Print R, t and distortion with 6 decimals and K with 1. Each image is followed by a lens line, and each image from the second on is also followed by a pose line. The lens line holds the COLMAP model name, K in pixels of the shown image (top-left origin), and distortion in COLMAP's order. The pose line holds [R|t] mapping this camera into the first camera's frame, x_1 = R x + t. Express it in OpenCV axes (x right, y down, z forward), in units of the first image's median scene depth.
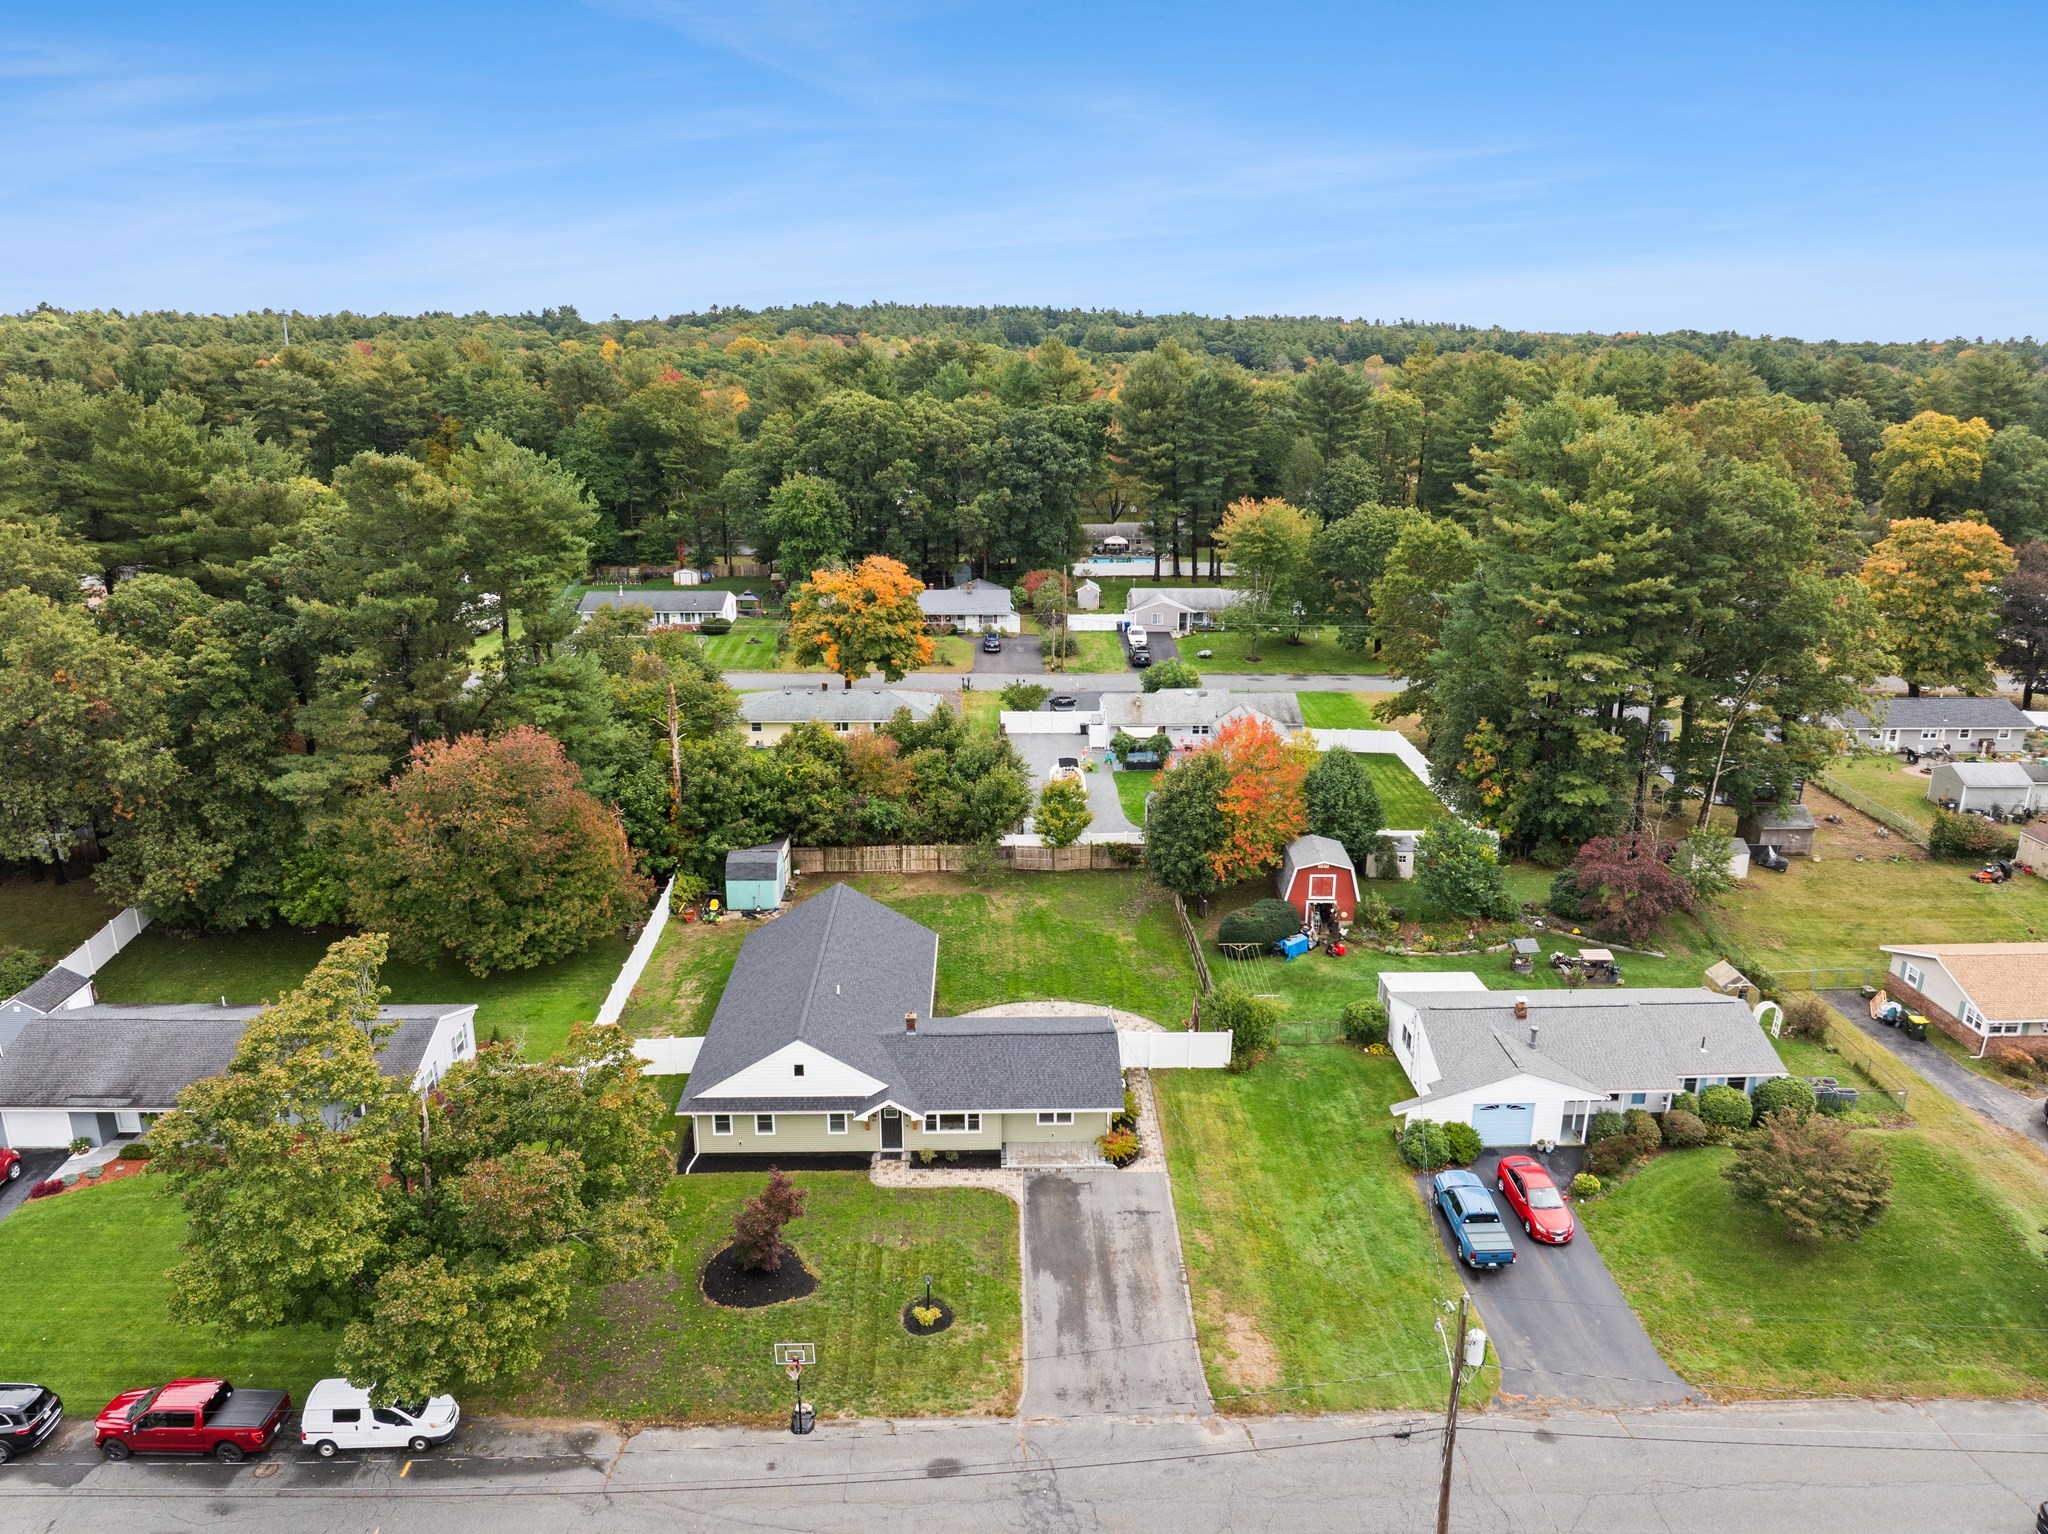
lens RADIAL K [[1441.0, 0, 1026.2], [0, 1441.0, 770.6], [0, 0, 1]] dist [-0.045575, 0.015274]
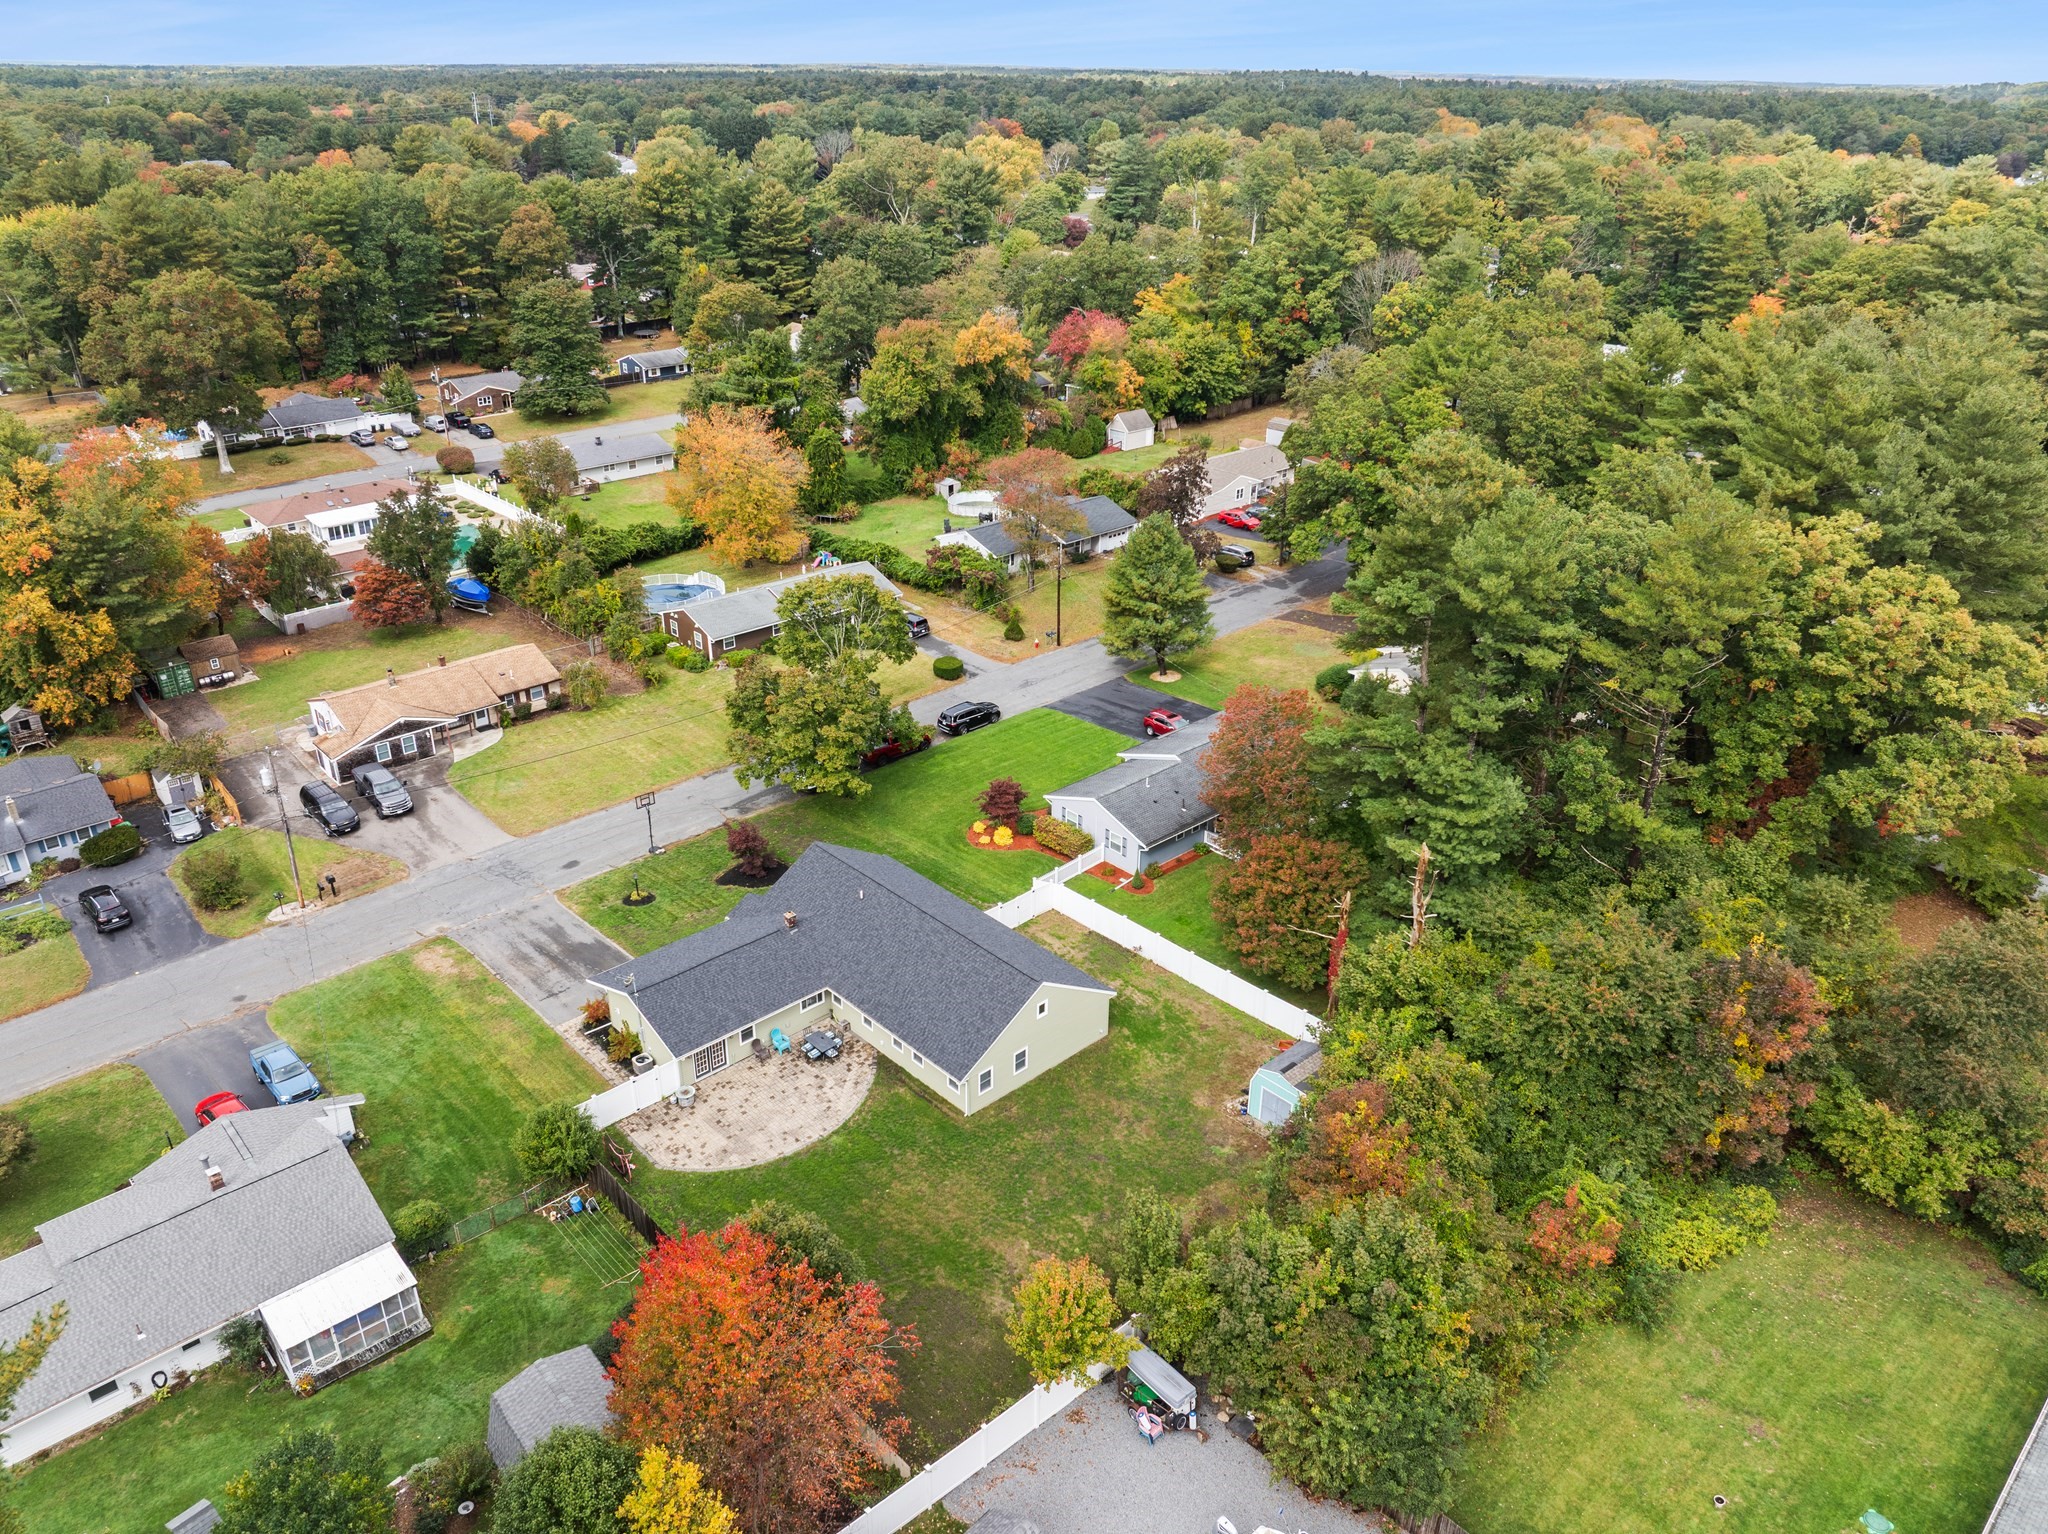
lens RADIAL K [[1441.0, 0, 1026.6], [0, 1441.0, 761.0], [0, 0, 1]] dist [-0.045575, 0.015274]
pose [[-0.749163, 0.280260, -0.600174, 0.518040], [-0.201839, 0.766402, 0.609826, -0.792801], [0.630885, 0.577998, -0.517593, 1.973835]]
